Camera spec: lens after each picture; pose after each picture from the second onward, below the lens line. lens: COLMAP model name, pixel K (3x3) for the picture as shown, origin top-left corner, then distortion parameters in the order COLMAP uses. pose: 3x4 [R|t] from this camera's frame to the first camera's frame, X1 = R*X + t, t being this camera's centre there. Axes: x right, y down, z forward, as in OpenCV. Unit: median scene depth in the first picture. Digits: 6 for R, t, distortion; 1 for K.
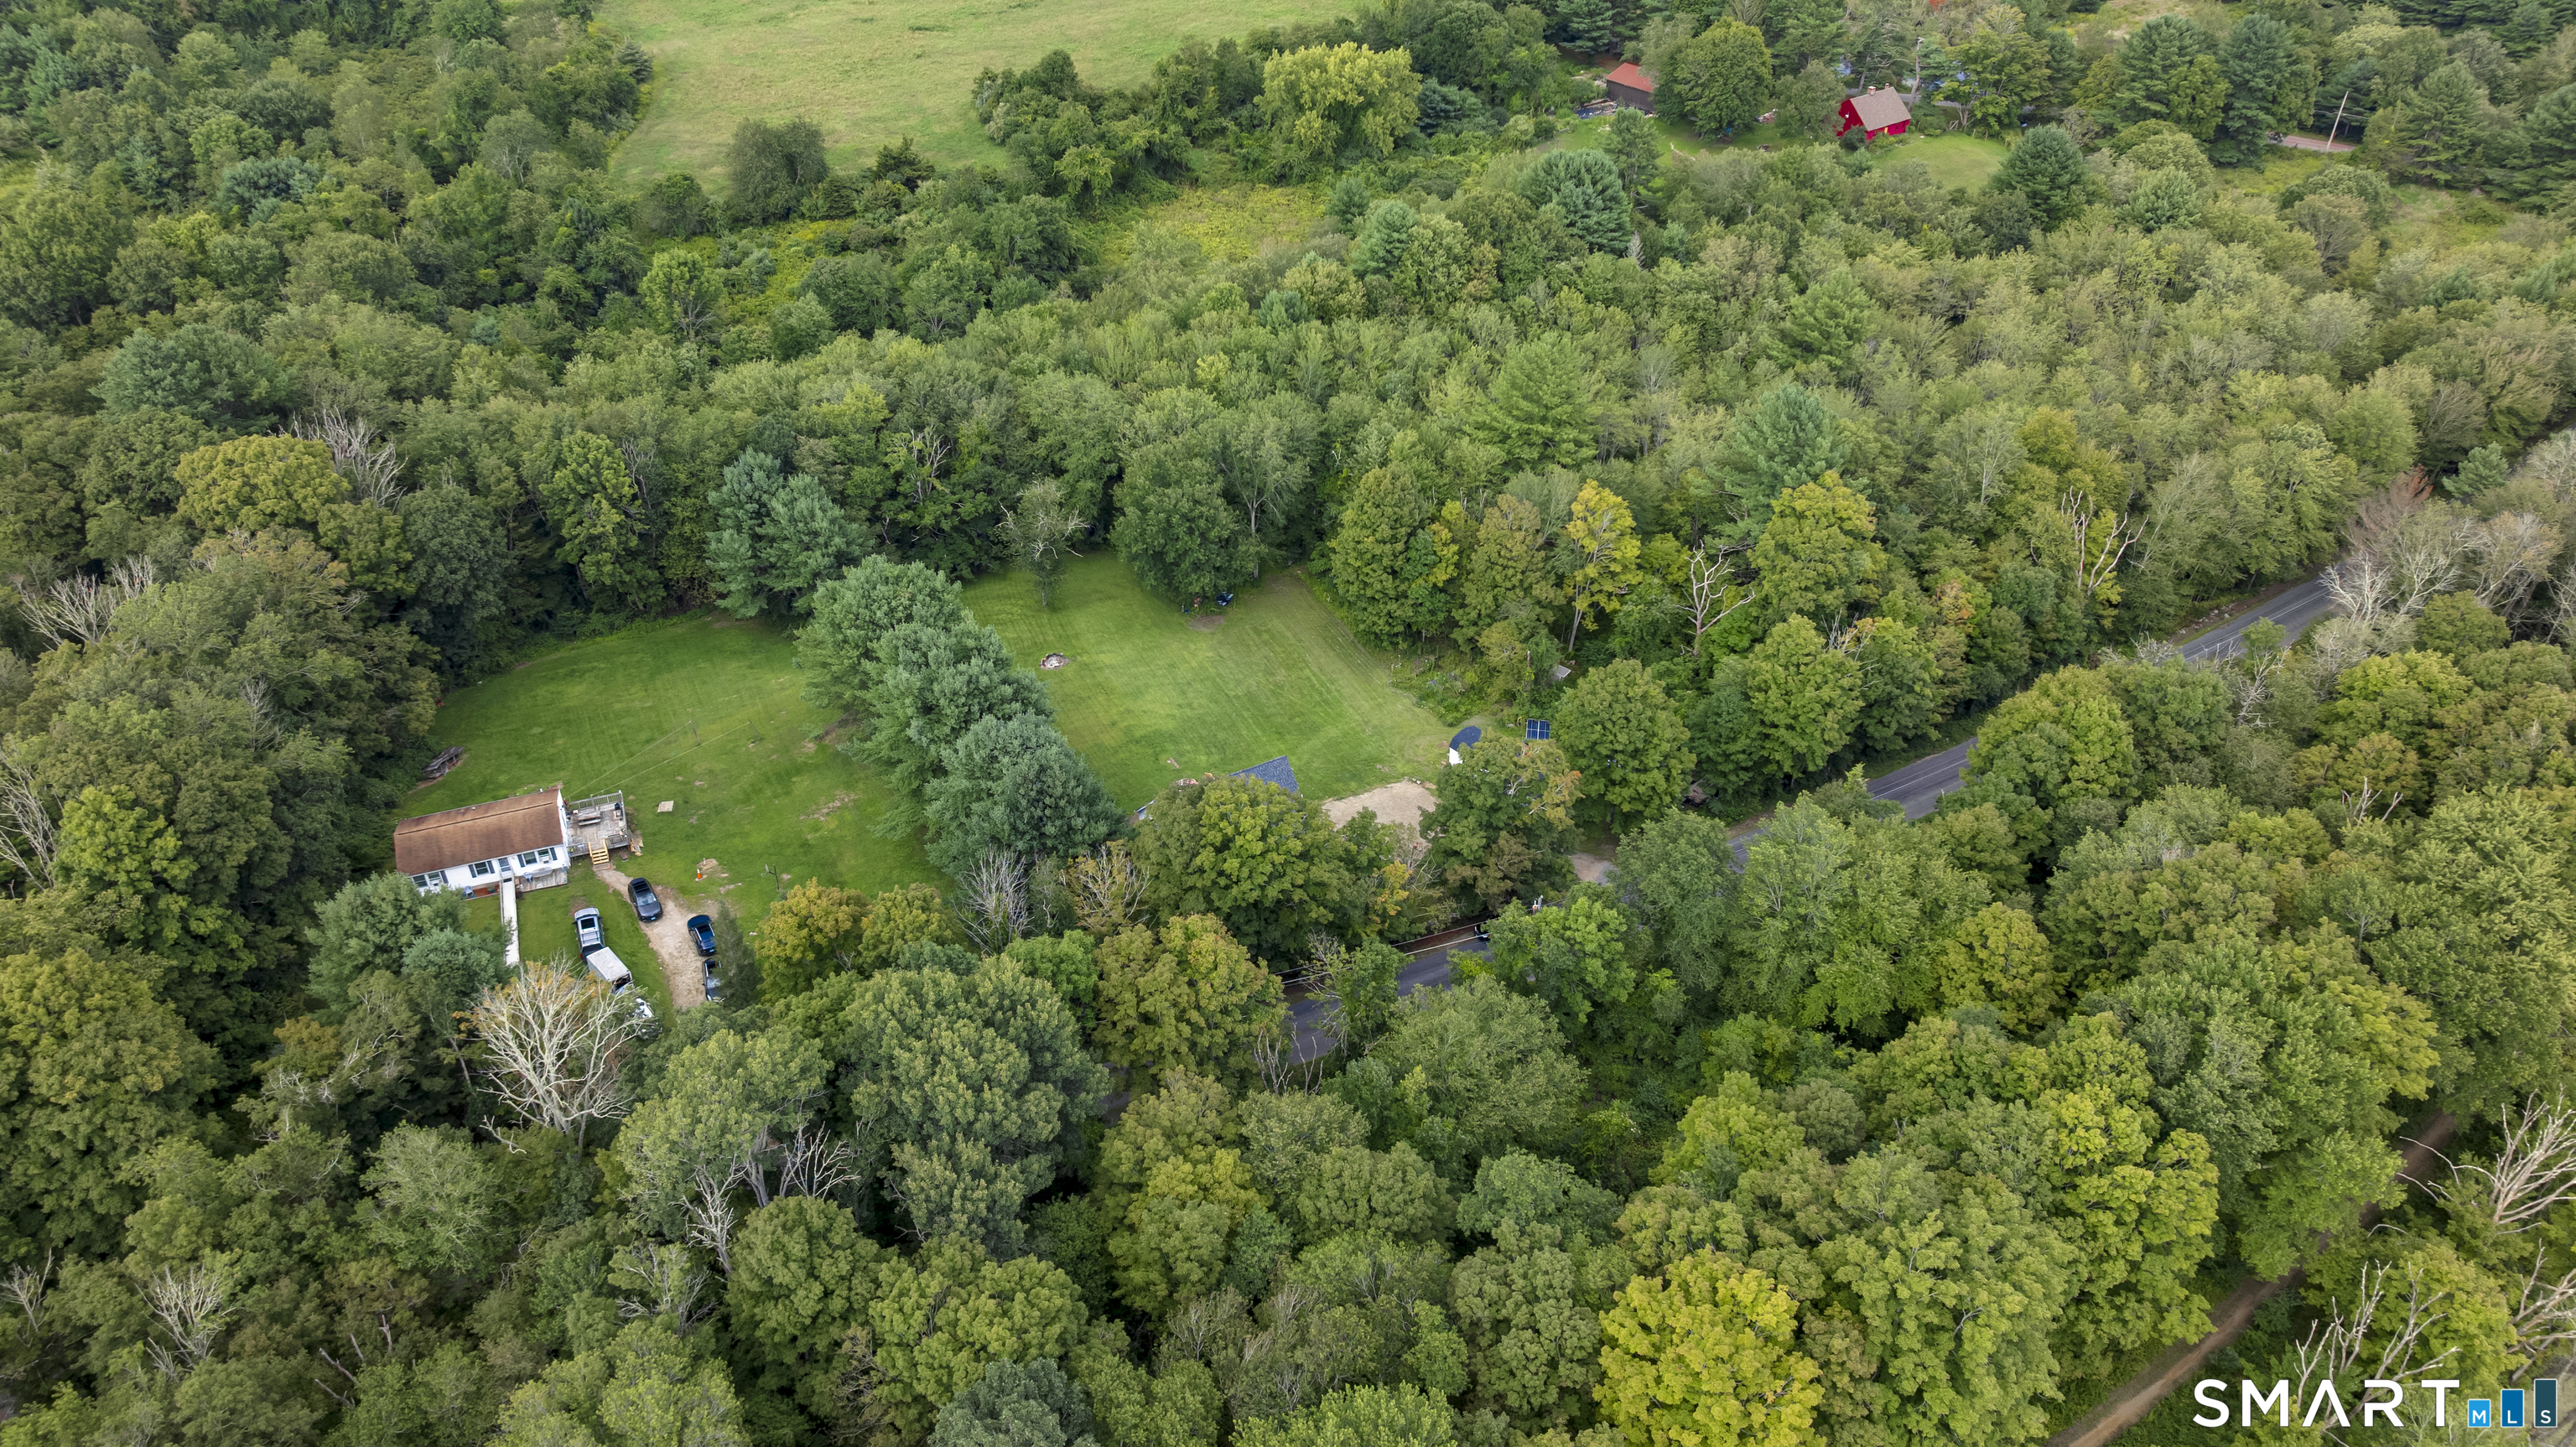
lens RADIAL K [[1826.5, 0, 1286.0], [0, 1826.5, 721.0], [0, 0, 1]] dist [-0.022811, 0.017157]
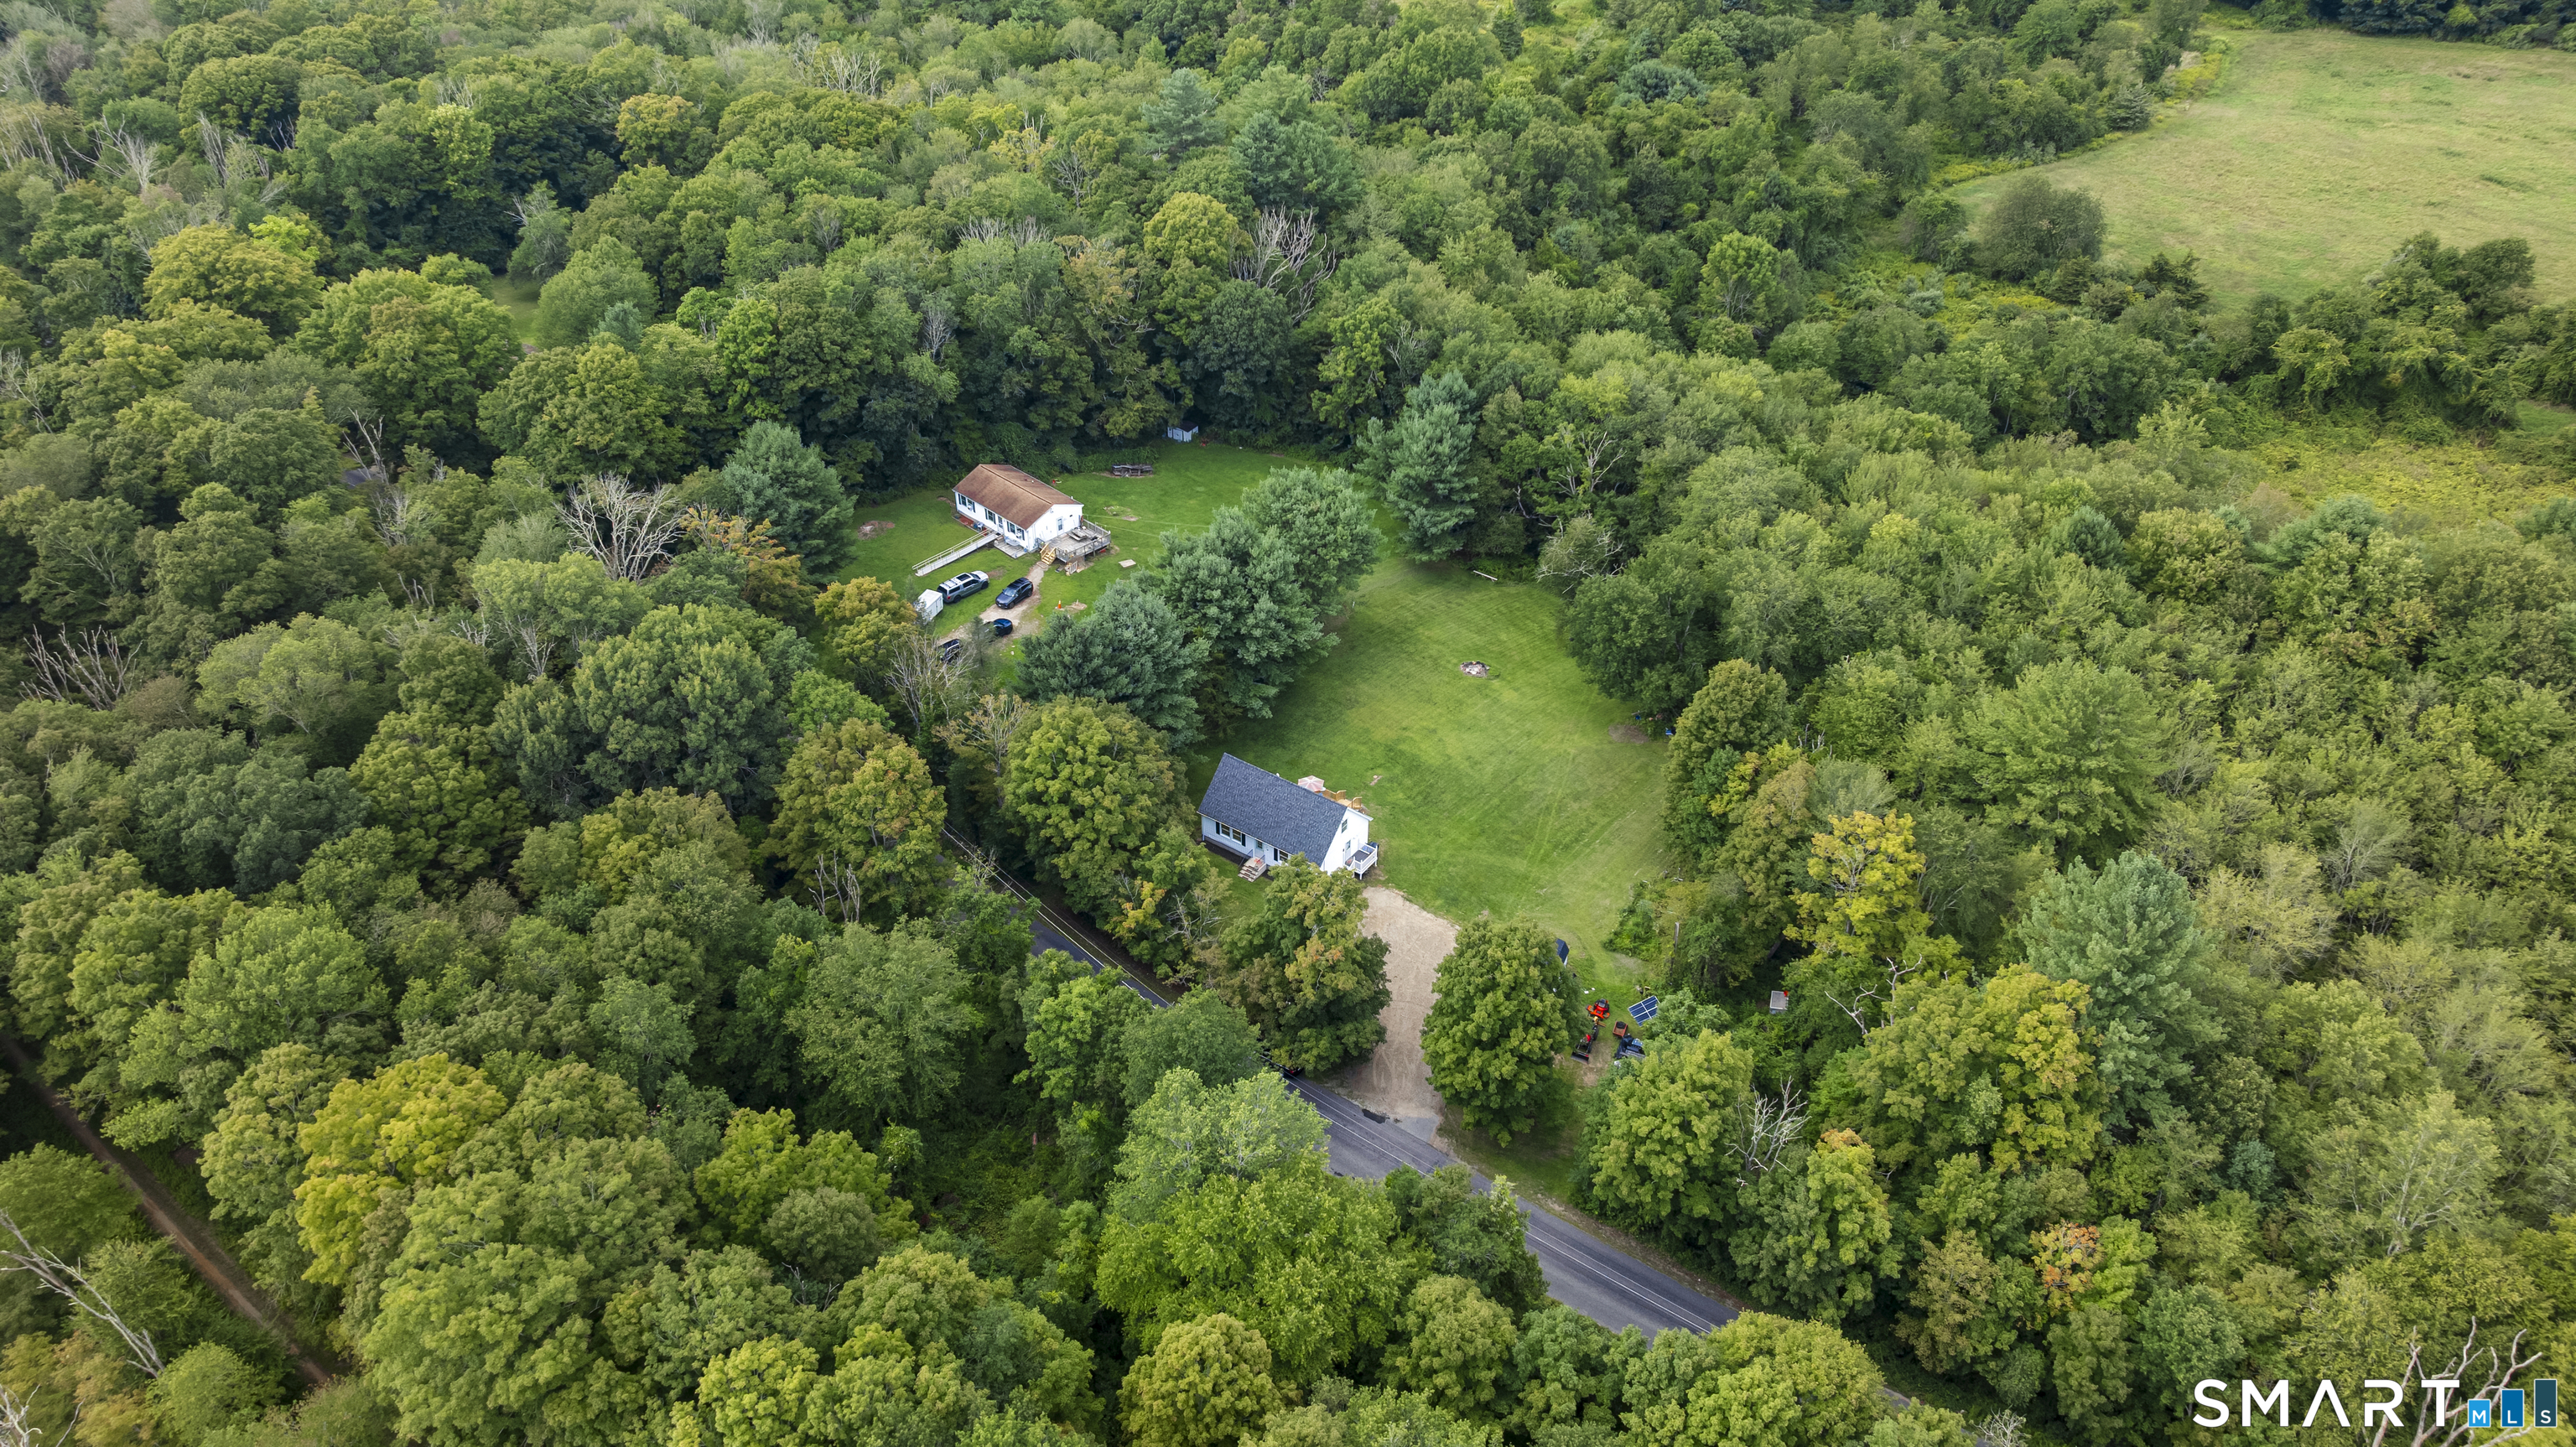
lens RADIAL K [[1826.5, 0, 1286.3], [0, 1826.5, 725.8], [0, 0, 1]] dist [-0.022811, 0.017157]
pose [[0.430538, 0.529296, -0.731084, 0.571120], [-0.532640, 0.802914, 0.267626, -0.216973], [0.728651, 0.274181, 0.627609, 0.299651]]
